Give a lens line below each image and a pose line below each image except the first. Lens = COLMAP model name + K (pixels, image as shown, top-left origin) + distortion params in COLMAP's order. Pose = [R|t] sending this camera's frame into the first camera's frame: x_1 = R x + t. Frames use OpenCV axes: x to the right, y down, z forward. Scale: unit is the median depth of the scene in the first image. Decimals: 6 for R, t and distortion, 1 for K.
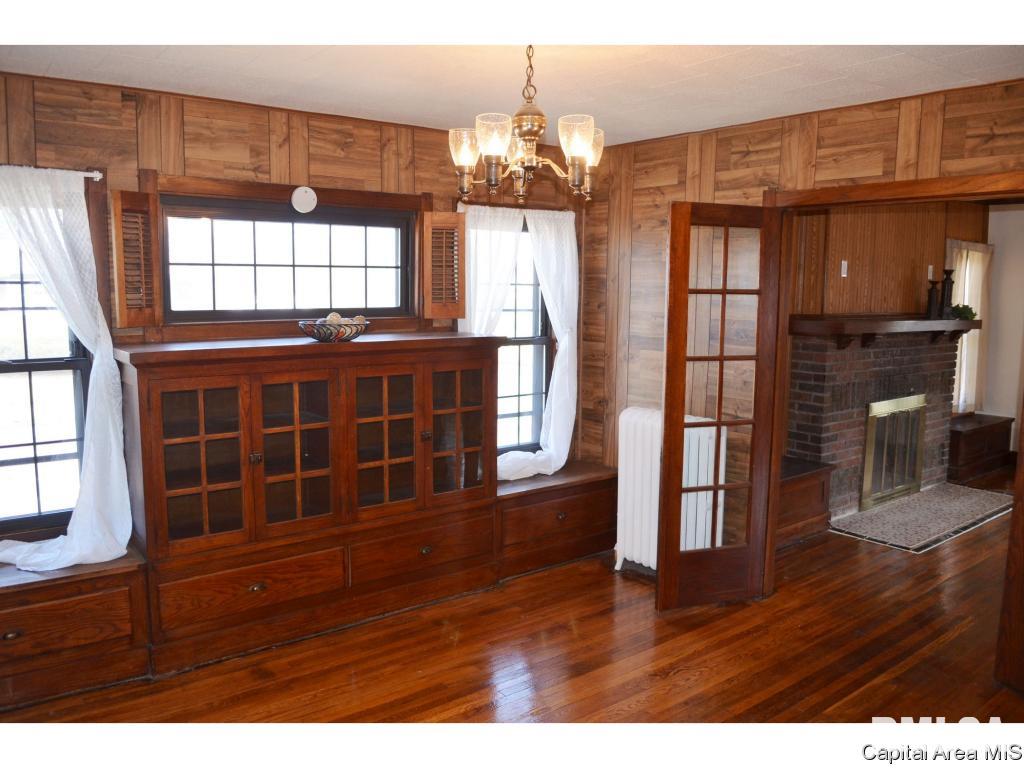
lens RADIAL K [[788.5, 0, 512.0], [0, 788.5, 384.0], [0, 0, 1]] dist [-0.083925, 0.001372]
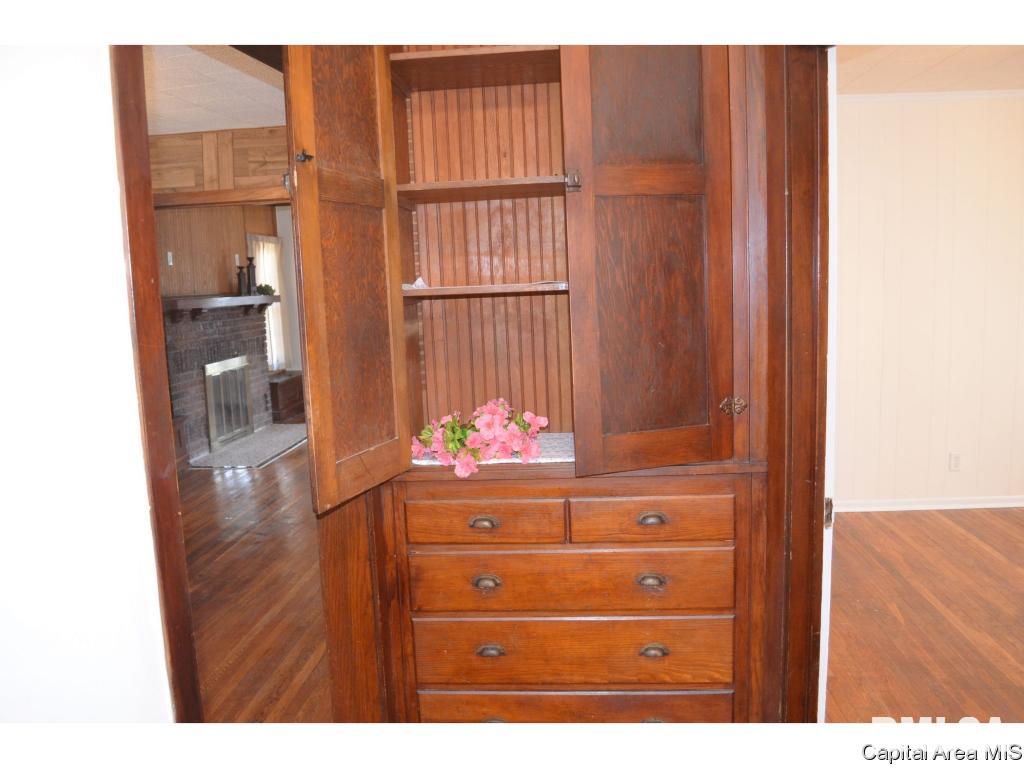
lens RADIAL K [[788.5, 0, 512.0], [0, 788.5, 384.0], [0, 0, 1]] dist [-0.083925, 0.001372]
pose [[0.675801, -0.130240, 0.725486, -0.113416], [0.130044, 0.989893, 0.056569, 0.046249], [-0.725521, 0.056116, 0.685908, -0.210496]]
